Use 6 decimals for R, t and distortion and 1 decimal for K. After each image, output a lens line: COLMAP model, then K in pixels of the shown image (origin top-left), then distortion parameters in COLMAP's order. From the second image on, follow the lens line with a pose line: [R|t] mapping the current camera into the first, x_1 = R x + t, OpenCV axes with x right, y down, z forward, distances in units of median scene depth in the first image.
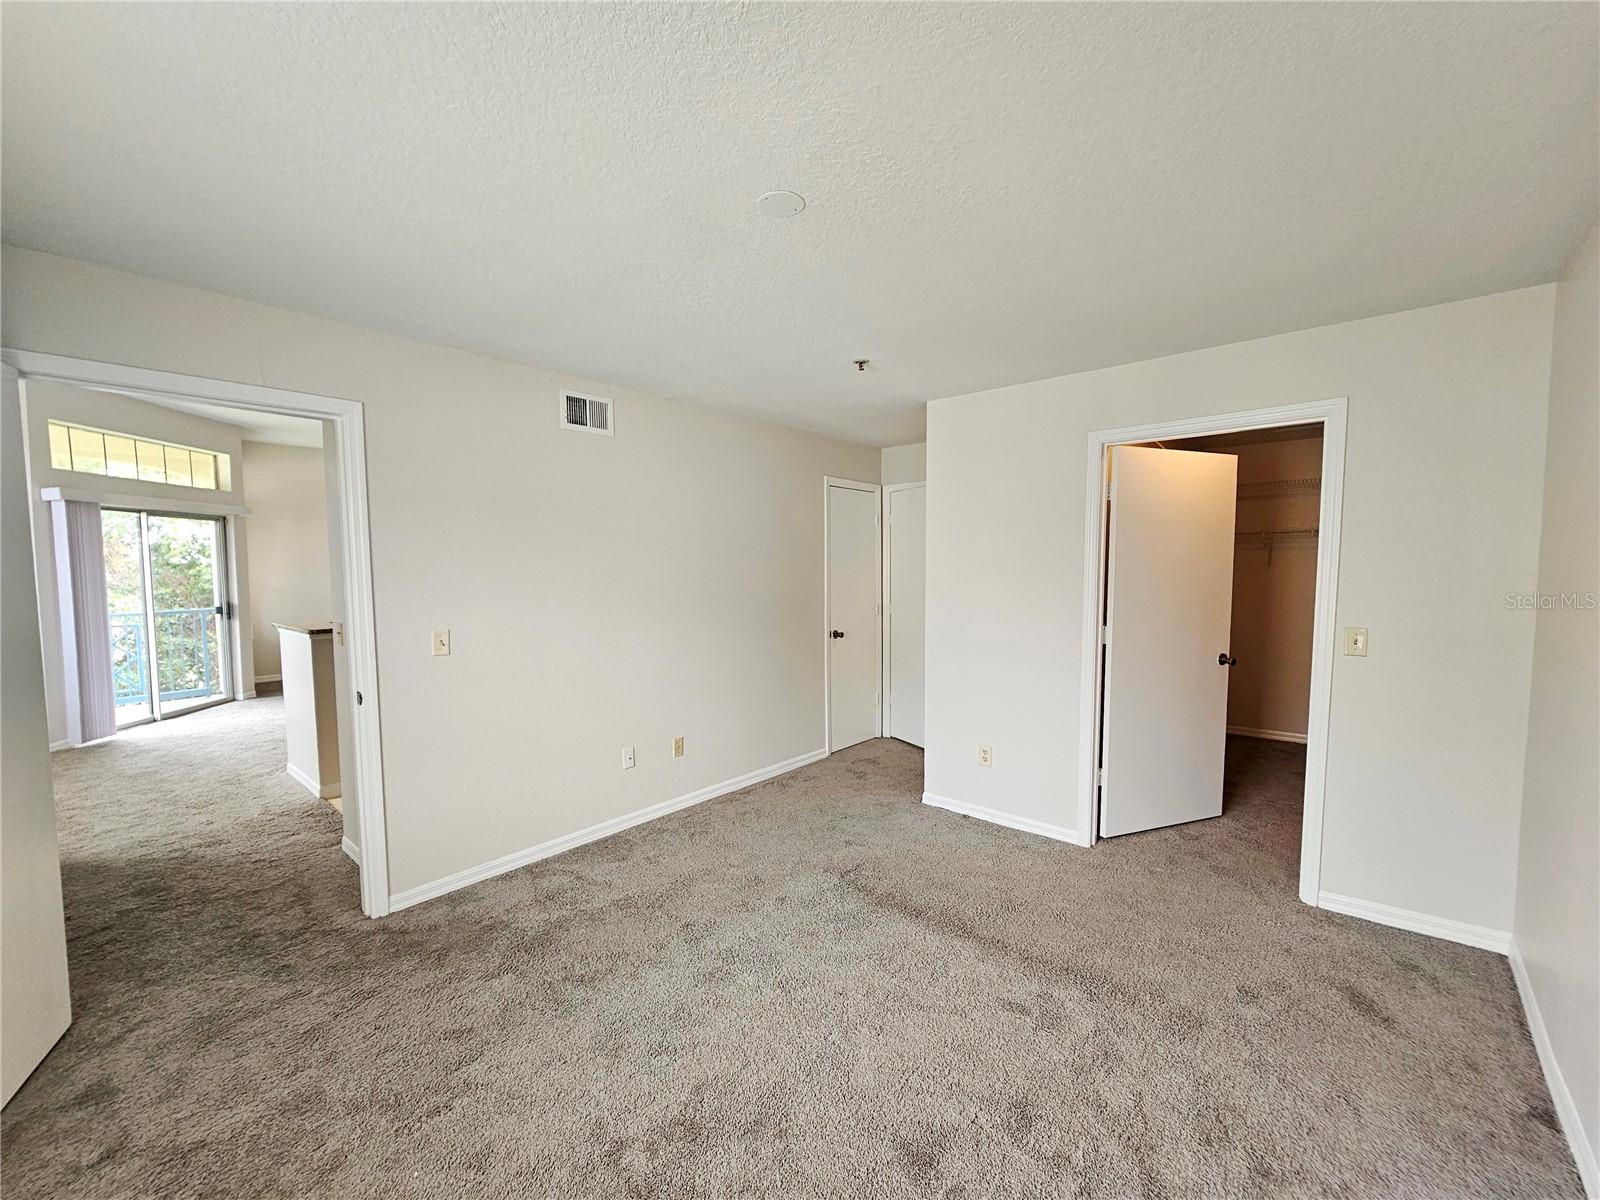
lens RADIAL K [[655.9, 0, 800.9], [0, 655.9, 606.9], [0, 0, 1]] dist [0.001264, 0.000310]
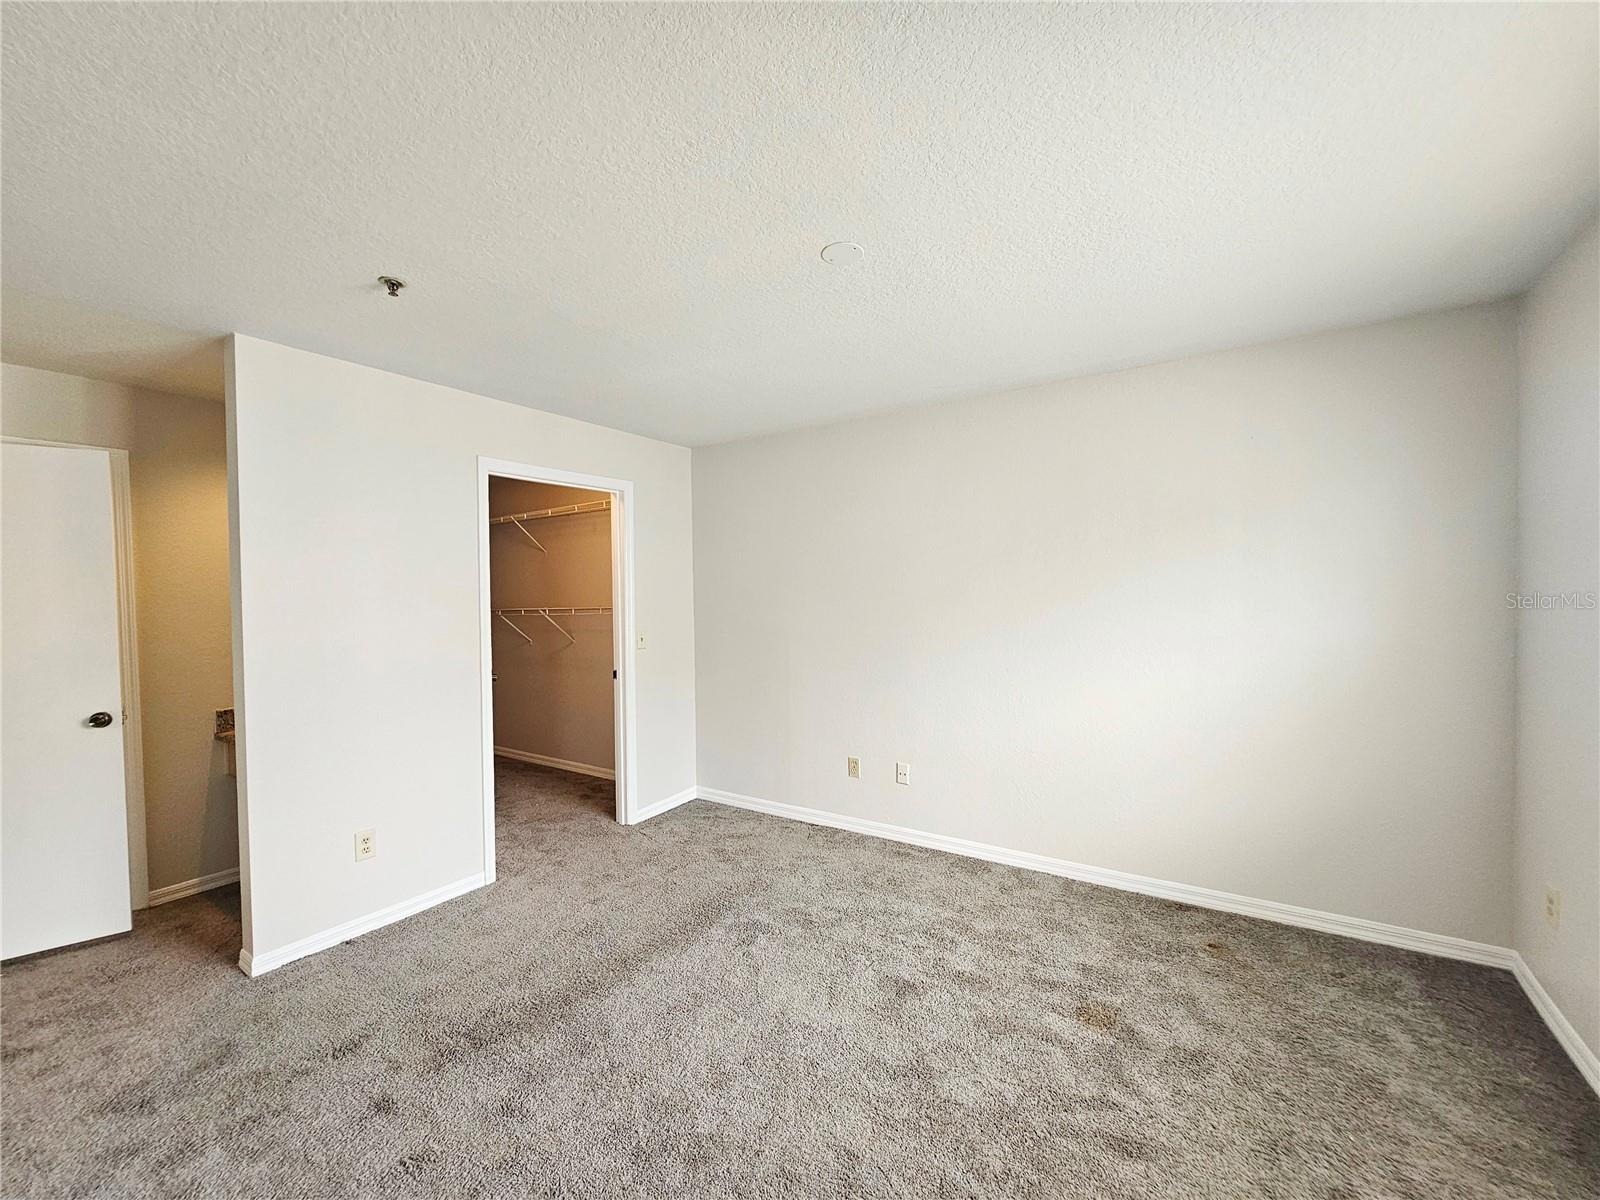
lens RADIAL K [[660.4, 0, 800.7], [0, 660.4, 606.6], [0, 0, 1]] dist [-0.002006, -0.000485]
pose [[-0.134916, -0.025282, 0.990534, -0.706101], [0.075977, 0.996467, 0.035782, -0.049418], [-0.987940, 0.080086, -0.132519, 0.783825]]
